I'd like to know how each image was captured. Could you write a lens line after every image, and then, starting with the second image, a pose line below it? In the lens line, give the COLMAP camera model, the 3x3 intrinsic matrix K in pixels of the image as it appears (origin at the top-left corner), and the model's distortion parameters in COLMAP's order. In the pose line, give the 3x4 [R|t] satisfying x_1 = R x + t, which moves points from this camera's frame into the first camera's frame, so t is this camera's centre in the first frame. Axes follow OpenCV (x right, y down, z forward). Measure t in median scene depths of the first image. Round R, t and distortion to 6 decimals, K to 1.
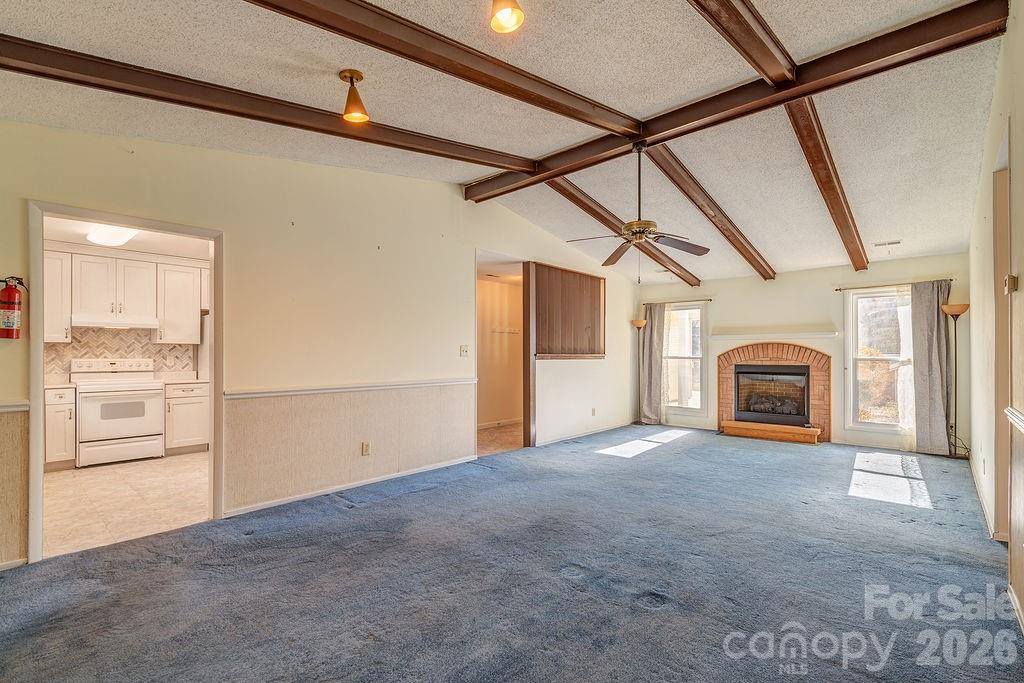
lens RADIAL K [[494.5, 0, 551.1], [0, 494.5, 353.1], [0, 0, 1]] dist [0.006797, 0.000506]
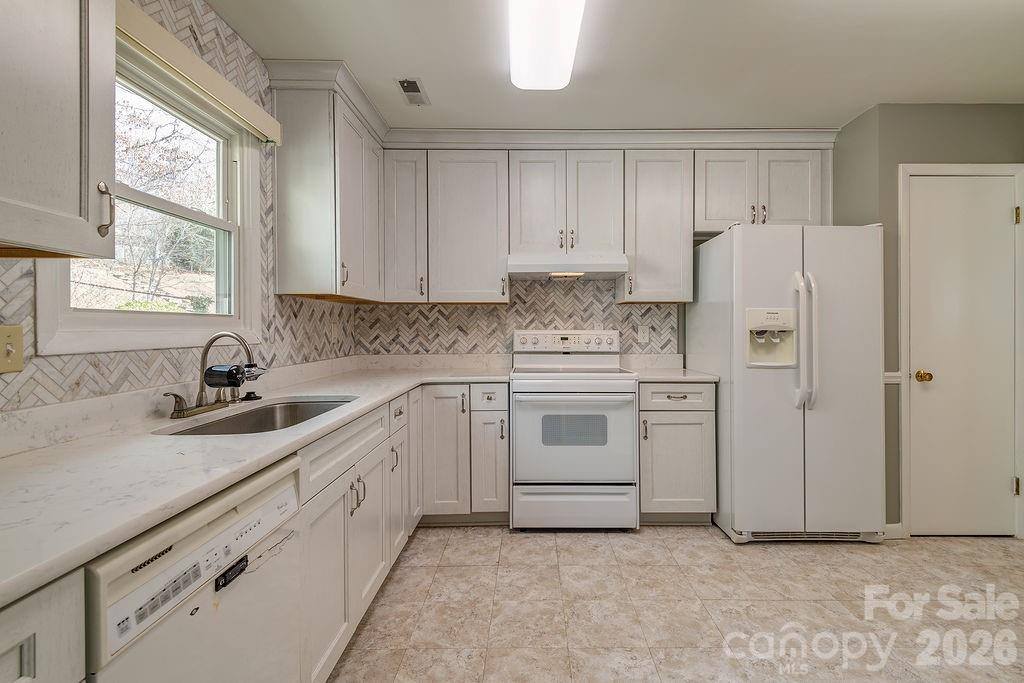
lens RADIAL K [[494.5, 0, 516.9], [0, 494.5, 332.5], [0, 0, 1]] dist [0.006797, 0.000506]
pose [[0.645330, 0.005027, -0.763887, -0.479654], [0.004050, 0.999942, 0.010002, 0.008151], [0.763893, -0.009548, 0.645272, 0.590007]]
